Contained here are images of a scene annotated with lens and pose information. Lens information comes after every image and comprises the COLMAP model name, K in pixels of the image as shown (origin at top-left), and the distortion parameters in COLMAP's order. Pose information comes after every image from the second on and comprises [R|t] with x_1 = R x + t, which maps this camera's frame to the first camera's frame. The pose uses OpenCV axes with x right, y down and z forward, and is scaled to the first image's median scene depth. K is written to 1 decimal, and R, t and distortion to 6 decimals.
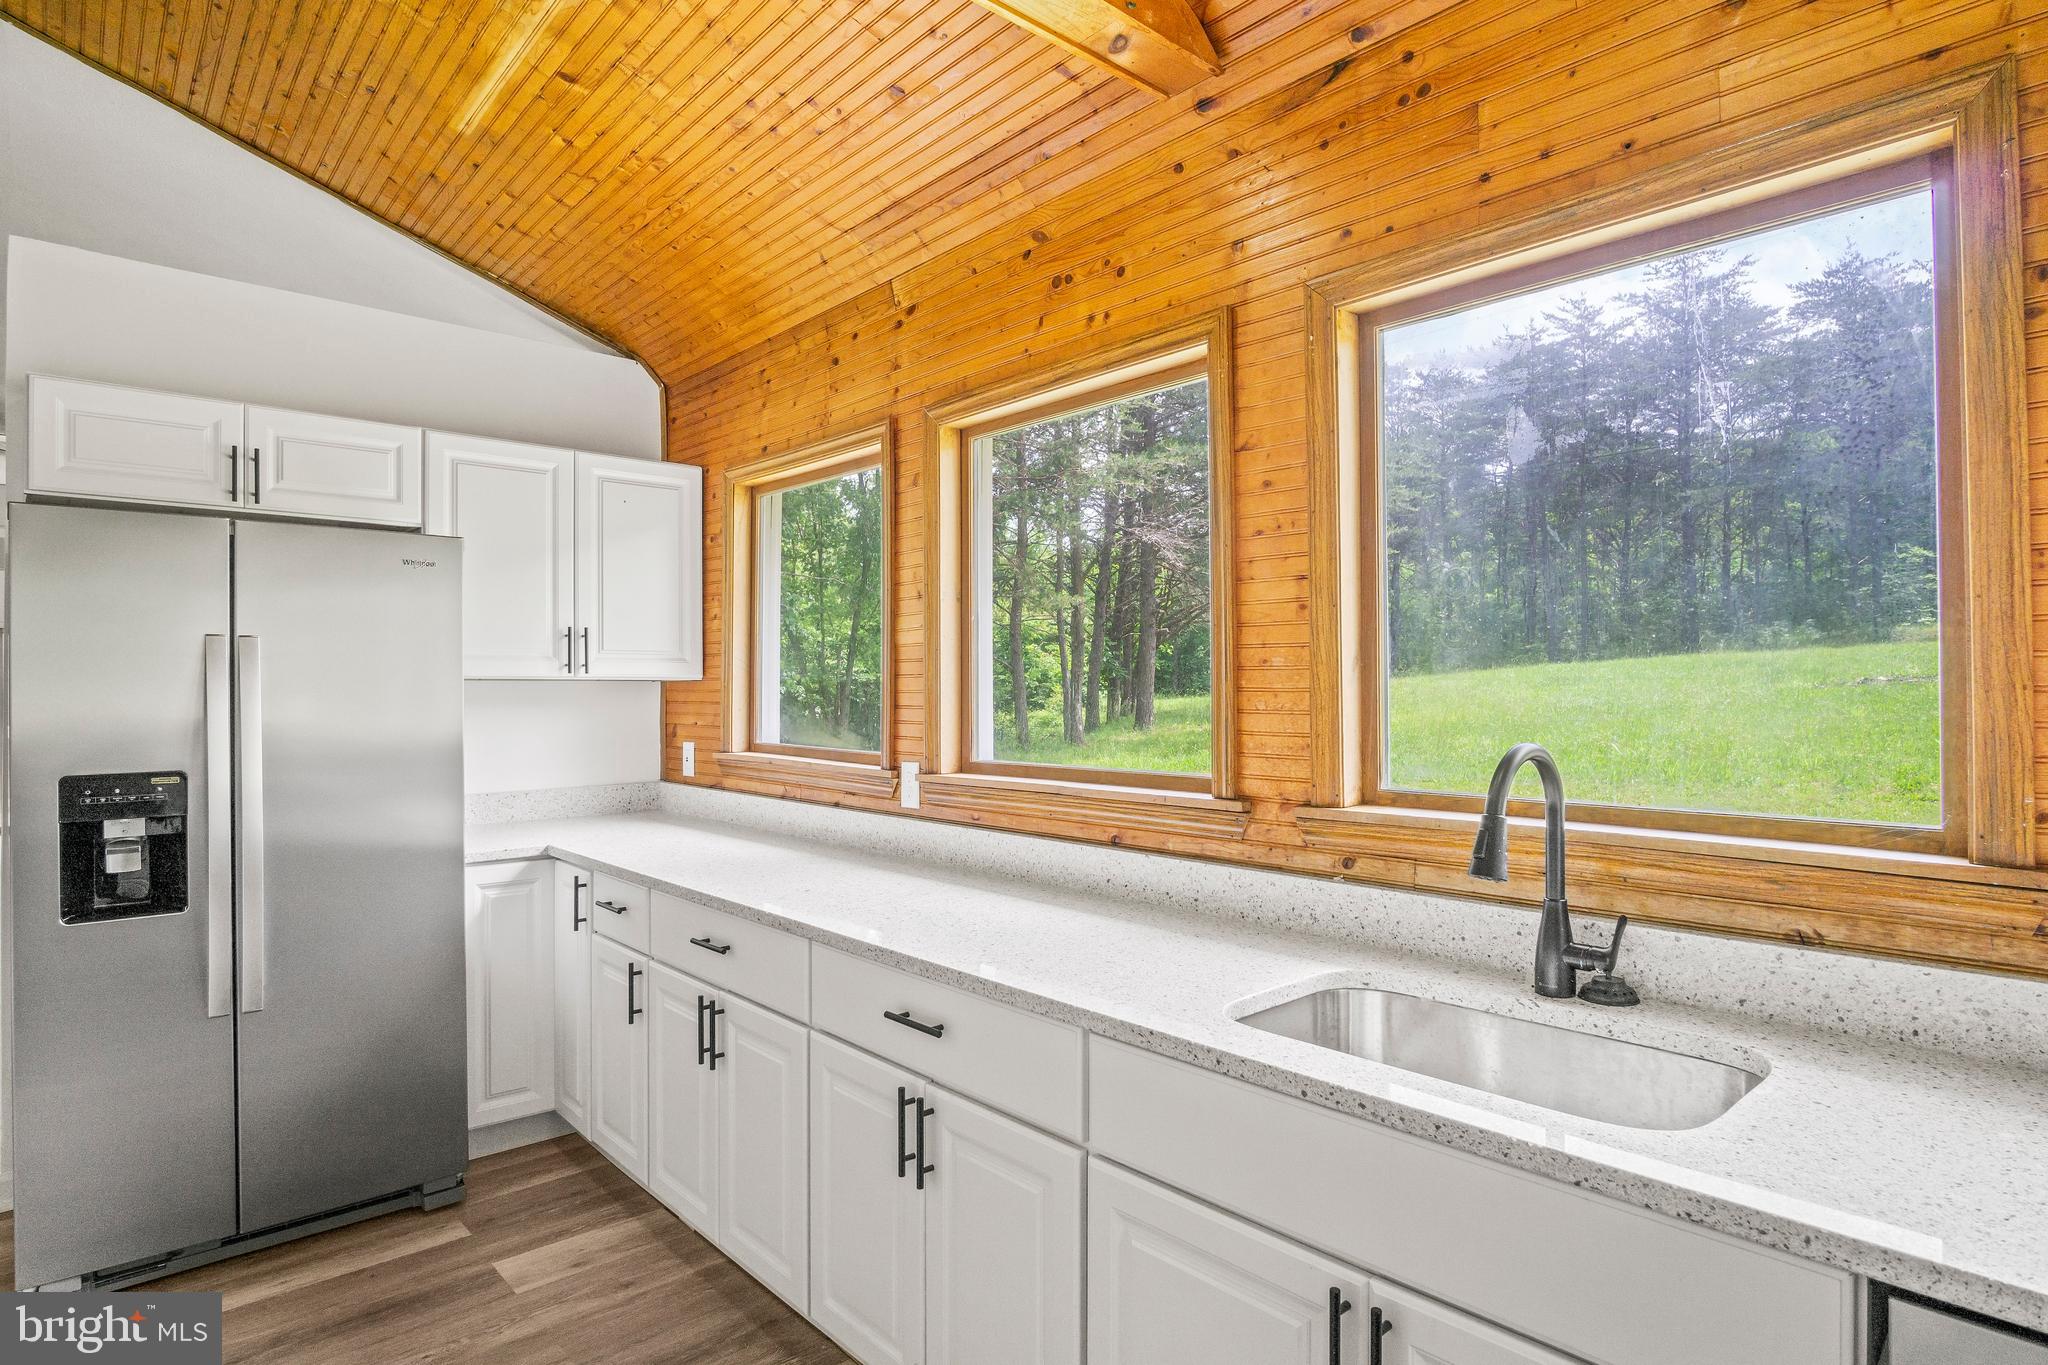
lens RADIAL K [[1099.5, 0, 976.8], [0, 1099.5, 683.7], [0, 0, 1]] dist [-0.027088, 0.008329]
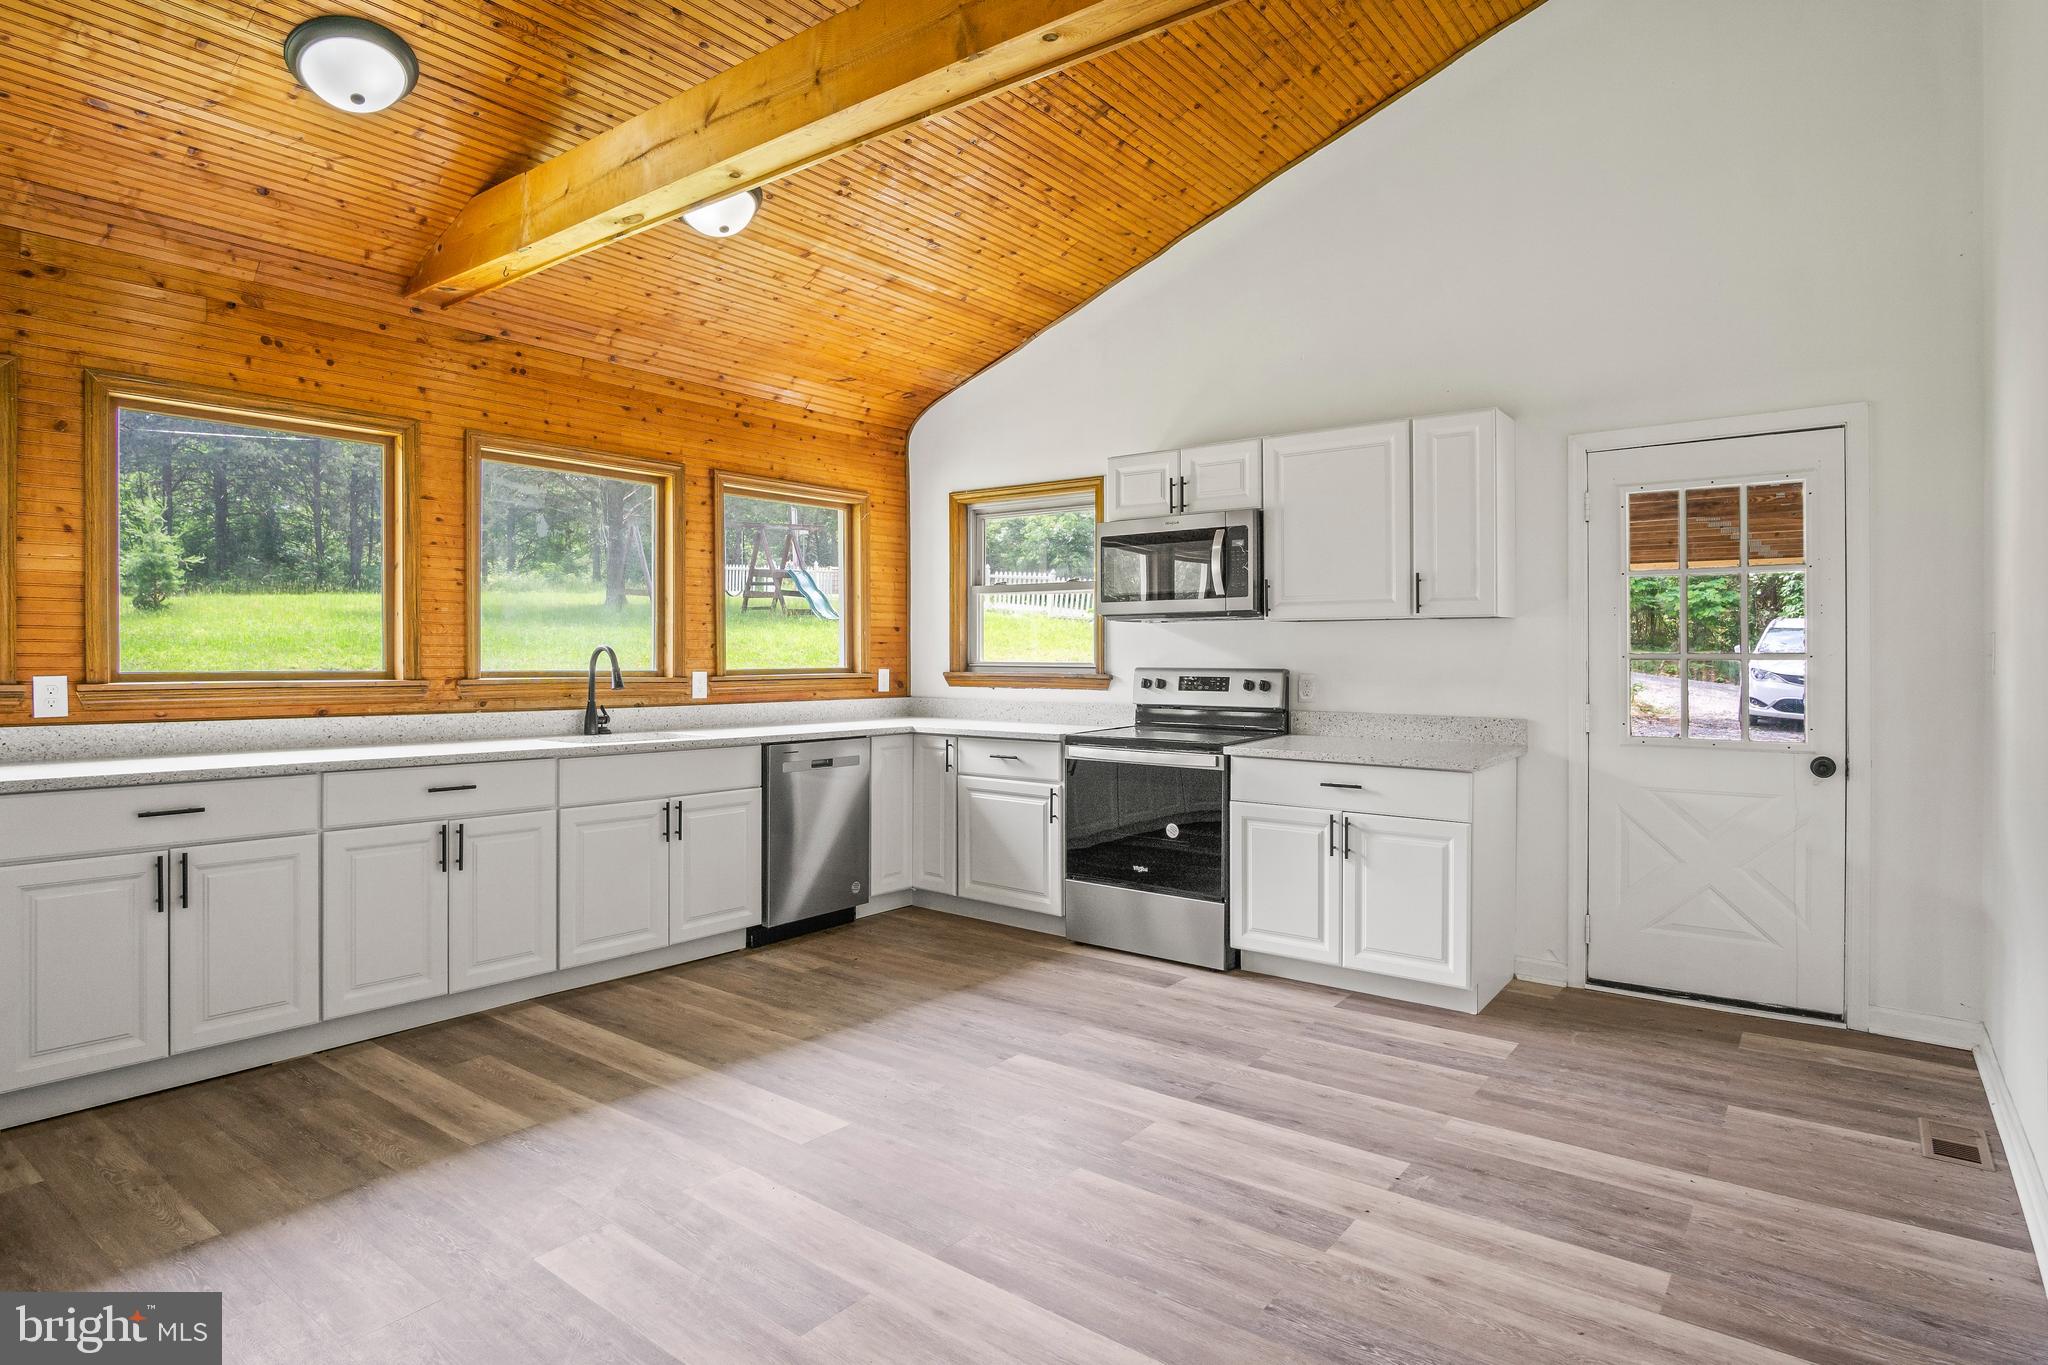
lens RADIAL K [[1099.5, 0, 1004.8], [0, 1099.5, 664.2], [0, 0, 1]] dist [-0.027088, 0.008329]
pose [[-0.171970, 0.004582, 0.985092, -1.470899], [-0.007495, 0.999954, -0.005960, 0.066496], [-0.985074, -0.008409, -0.171928, 0.260781]]
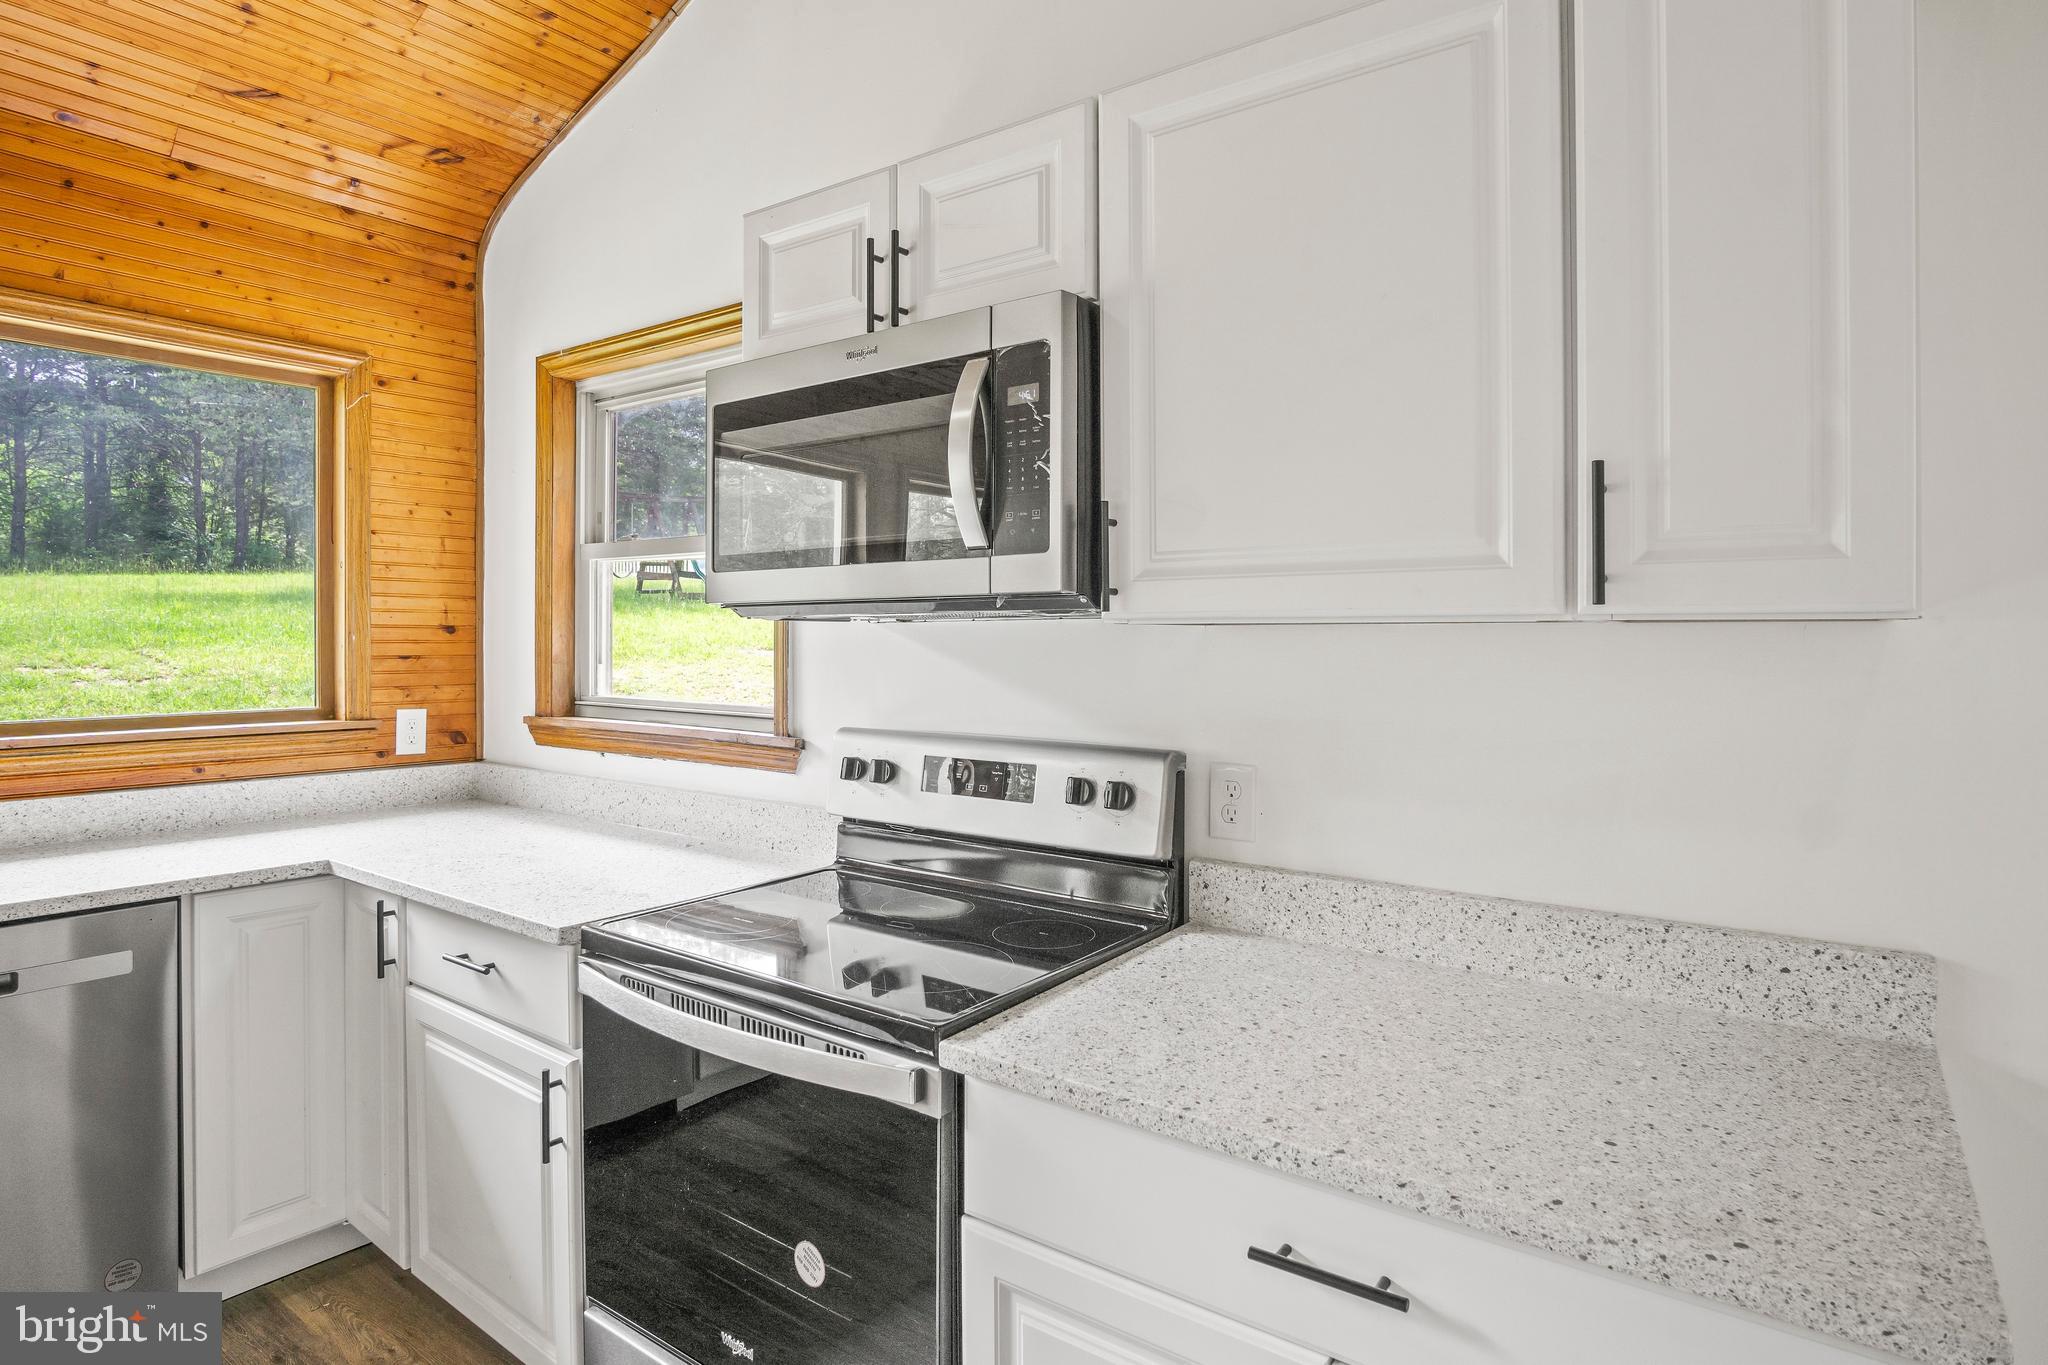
lens RADIAL K [[1099.5, 0, 999.7], [0, 1099.5, 646.7], [0, 0, 1]] dist [-0.027088, 0.008329]
pose [[-0.190875, 0.006439, 0.981593, -0.464932], [-0.010500, 0.999908, -0.008601, 0.005888], [-0.981558, -0.011949, -0.190789, -0.243919]]
